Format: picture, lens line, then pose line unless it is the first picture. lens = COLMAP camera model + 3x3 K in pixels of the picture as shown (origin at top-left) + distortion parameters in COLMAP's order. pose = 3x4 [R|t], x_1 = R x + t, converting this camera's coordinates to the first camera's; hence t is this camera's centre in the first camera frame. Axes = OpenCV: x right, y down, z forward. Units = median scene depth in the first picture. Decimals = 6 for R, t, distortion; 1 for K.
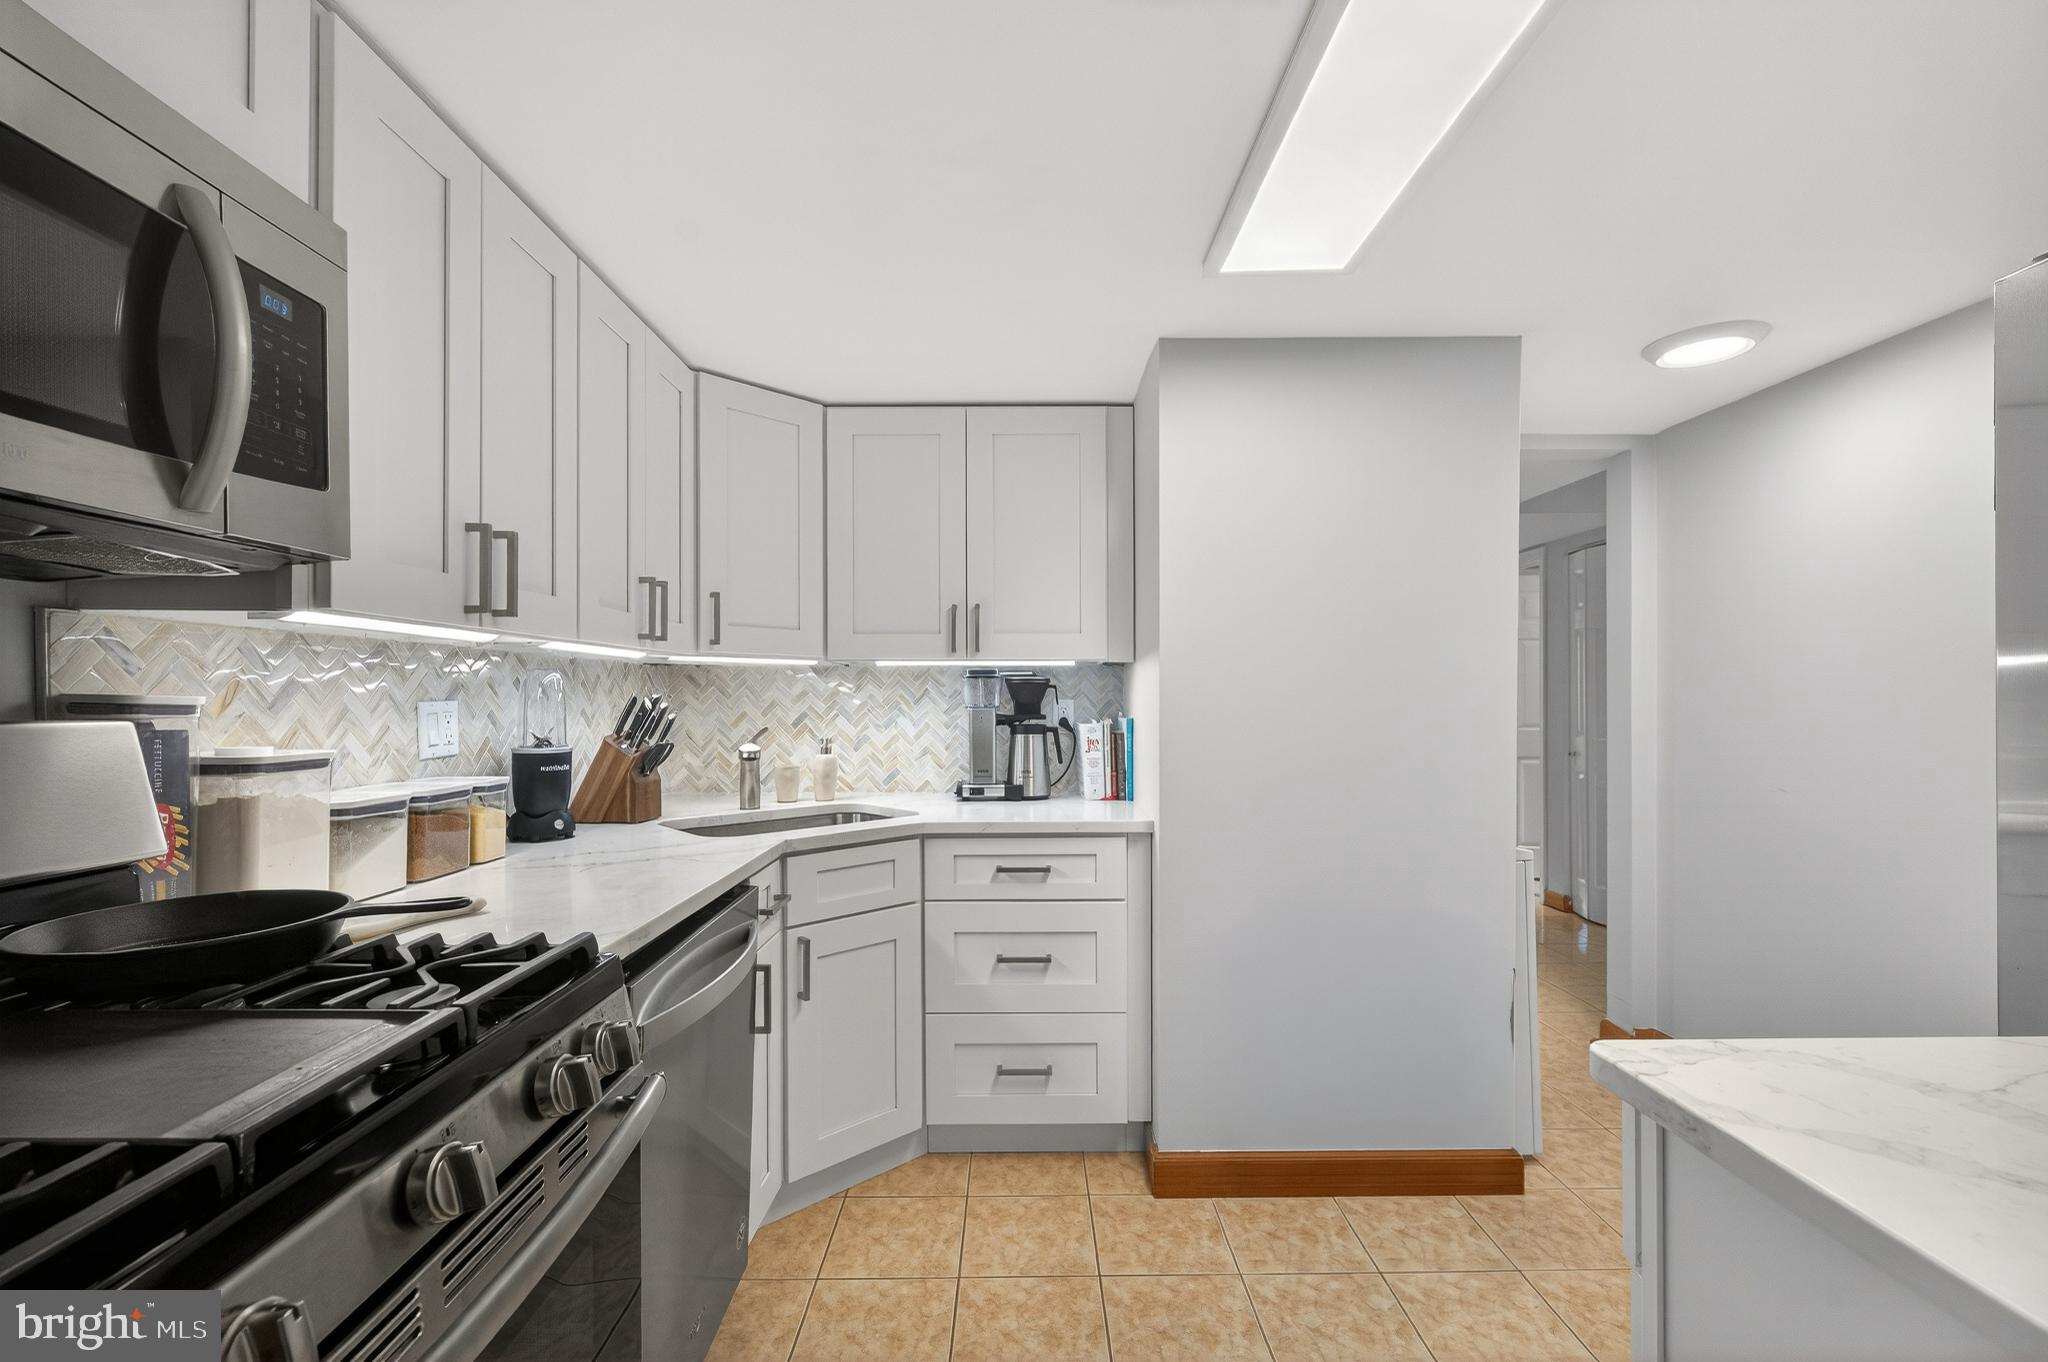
lens RADIAL K [[856.5, 0, 1025.1], [0, 856.5, 699.0], [0, 0, 1]] dist [0.001721, -0.000043]
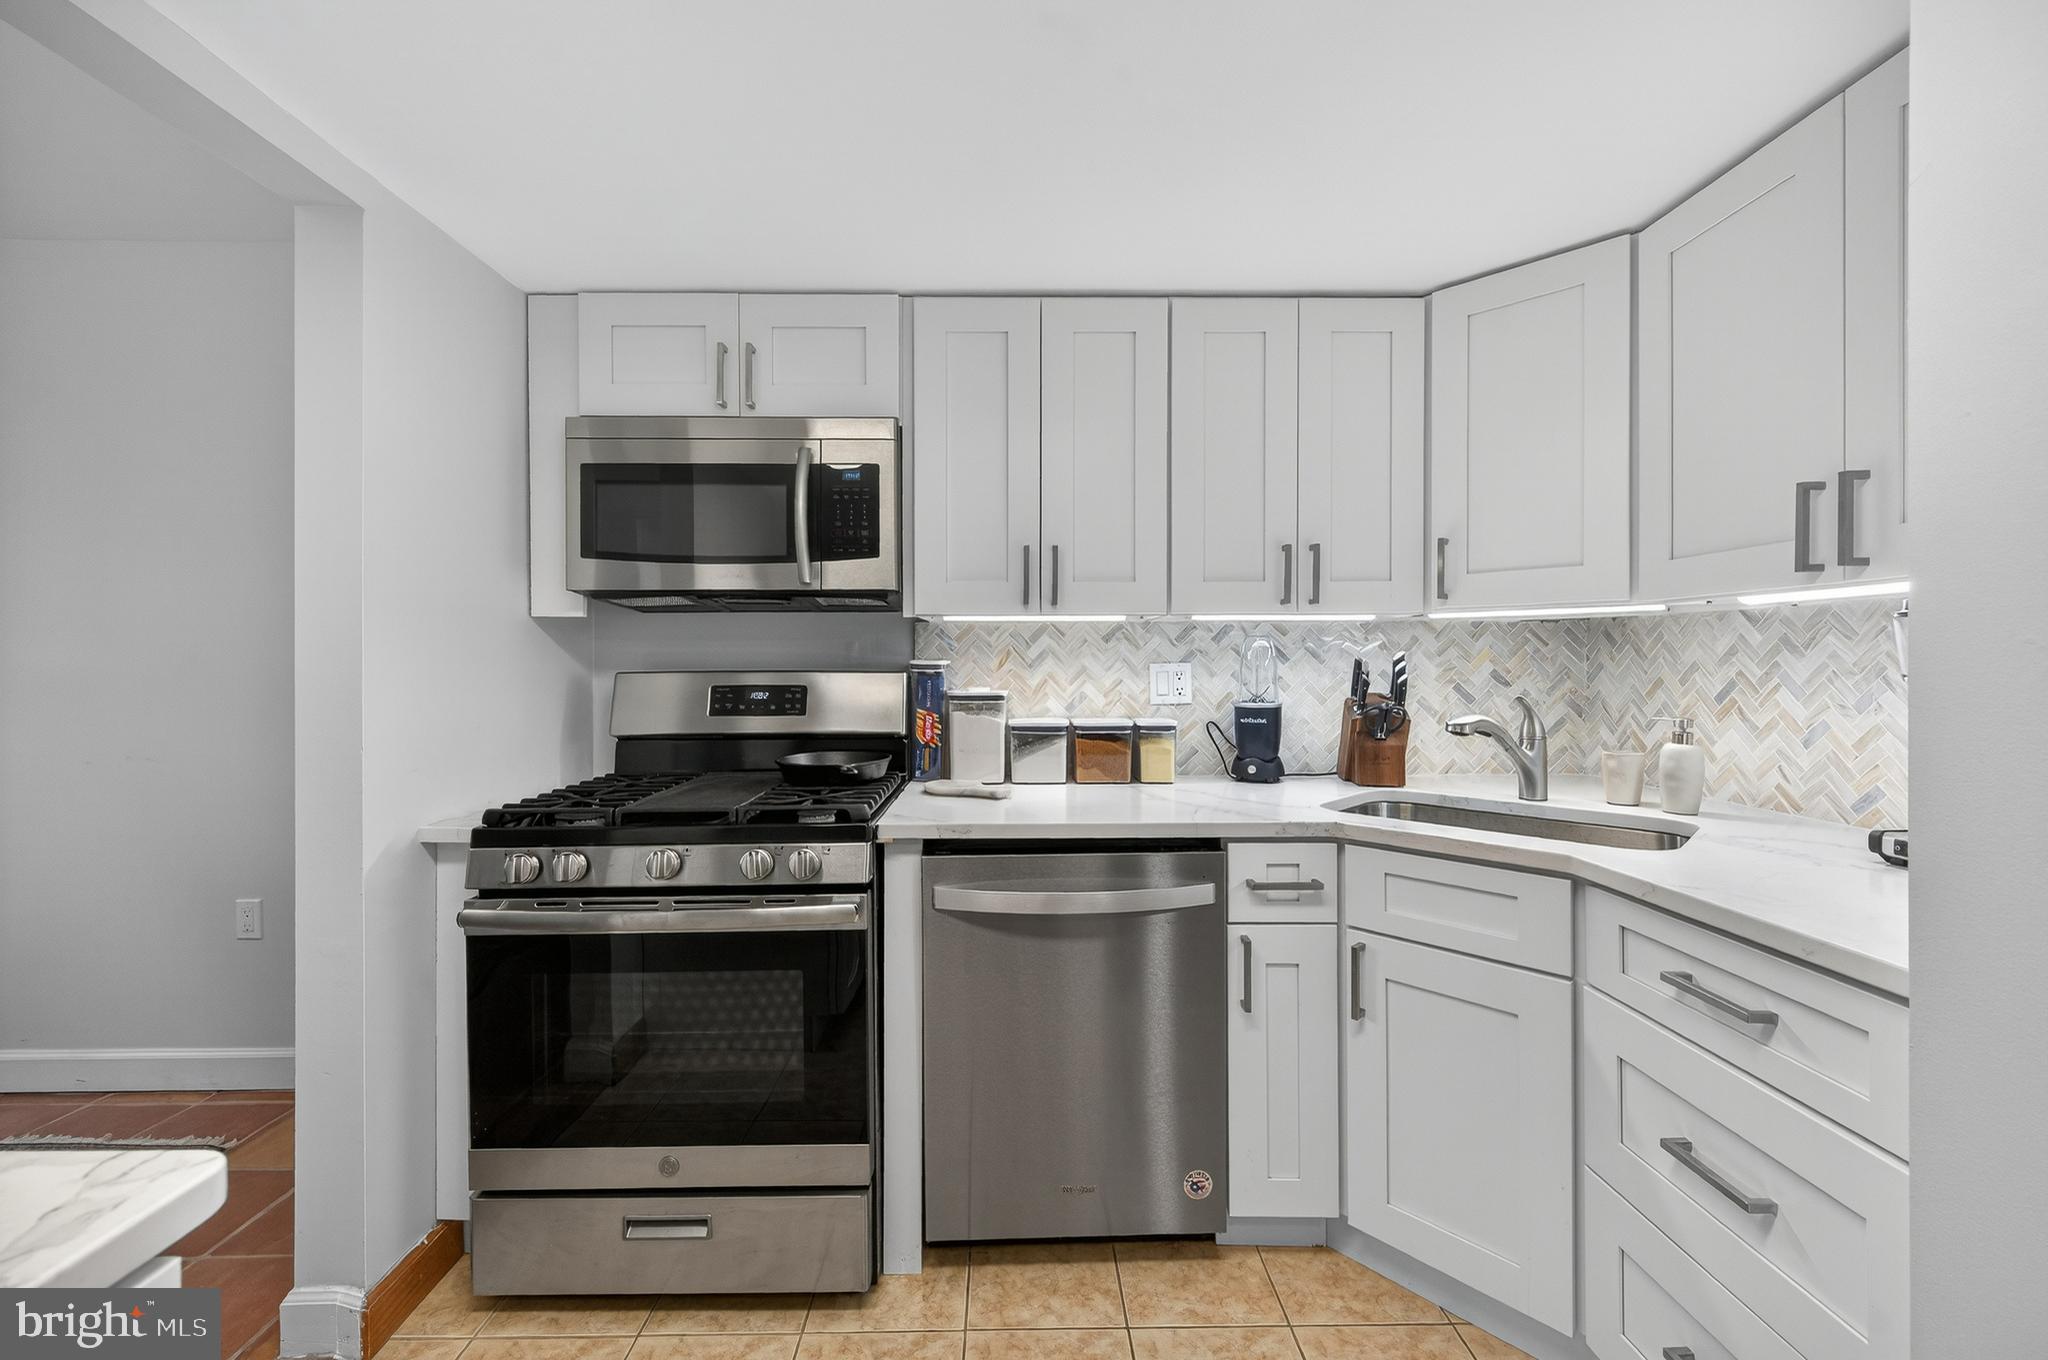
lens RADIAL K [[805.9, 0, 1017.0], [0, 805.9, 658.8], [0, 0, 1]] dist [-0.000203, -0.000084]
pose [[0.007622, -0.004933, -0.999959, 0.398800], [0.001985, 0.999986, -0.004918, 0.000956], [0.999969, -0.001947, 0.007632, 0.494713]]
